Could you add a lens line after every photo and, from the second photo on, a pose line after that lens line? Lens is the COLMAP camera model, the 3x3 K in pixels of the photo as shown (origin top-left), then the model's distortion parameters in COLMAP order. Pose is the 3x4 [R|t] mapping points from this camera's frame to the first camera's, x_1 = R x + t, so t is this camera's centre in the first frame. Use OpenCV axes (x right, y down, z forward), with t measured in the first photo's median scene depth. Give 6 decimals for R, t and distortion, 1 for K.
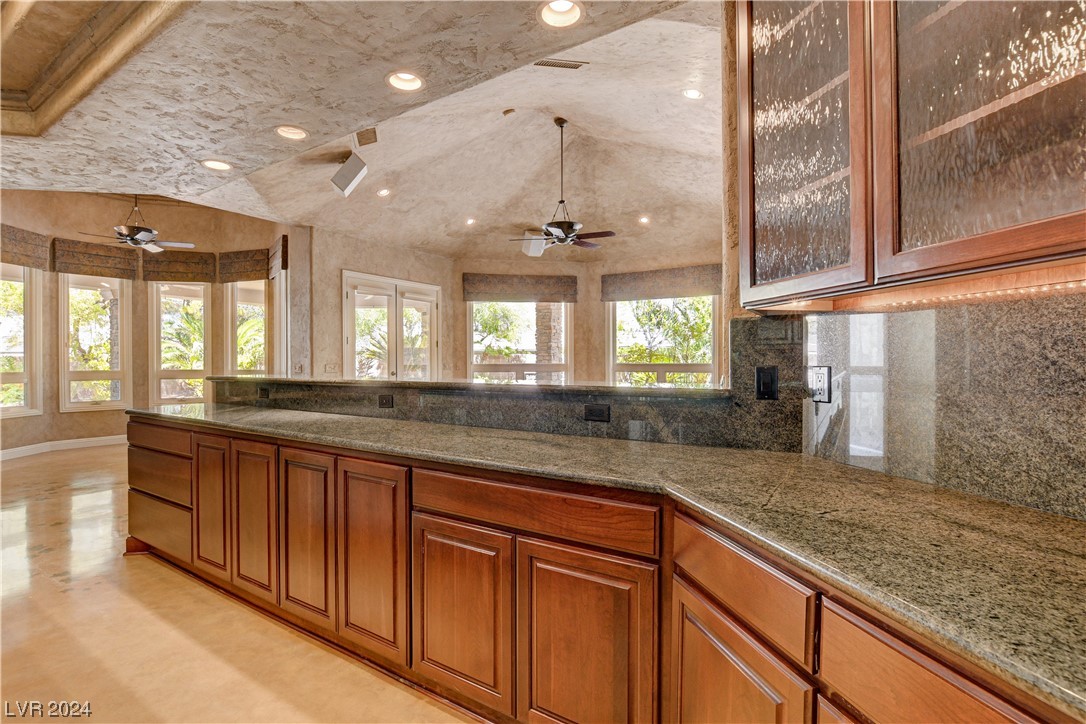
lens RADIAL K [[469.6, 0, 585.2], [0, 469.6, 361.7], [0, 0, 1]] dist [-0.016140, 0.000967]
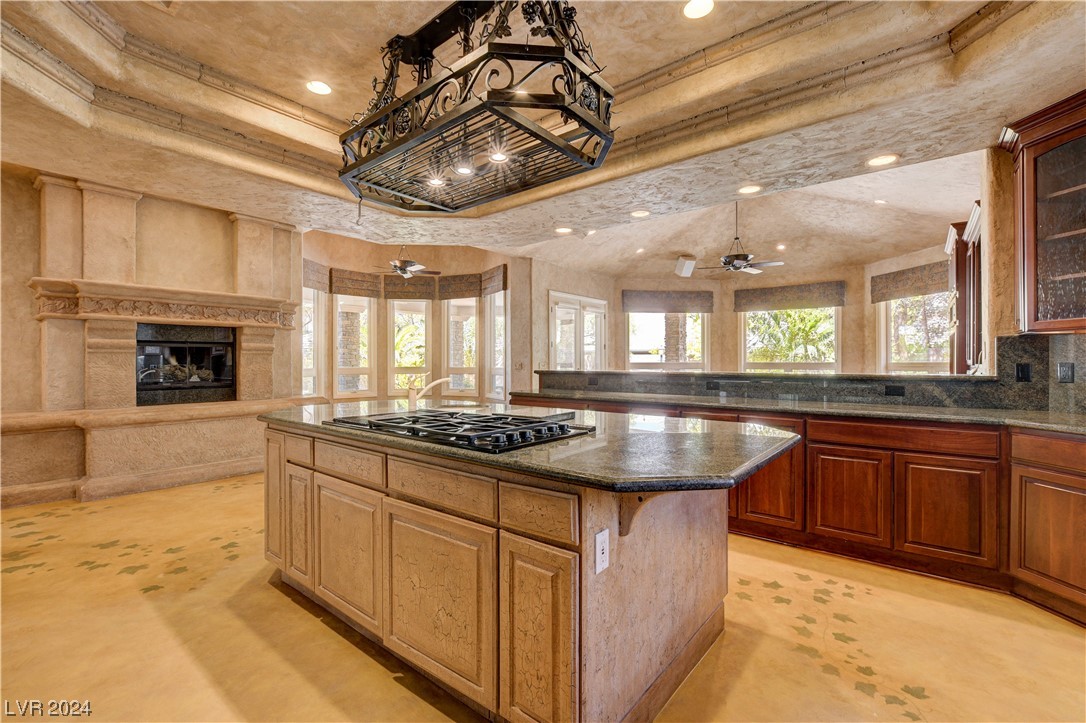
lens RADIAL K [[469.6, 0, 534.9], [0, 469.6, 359.0], [0, 0, 1]] dist [-0.016140, 0.000967]
pose [[0.995816, 0.001335, -0.091372, -0.407036], [-0.001774, 0.999987, -0.004720, 0.001857], [0.091364, 0.004862, 0.995806, -0.288371]]
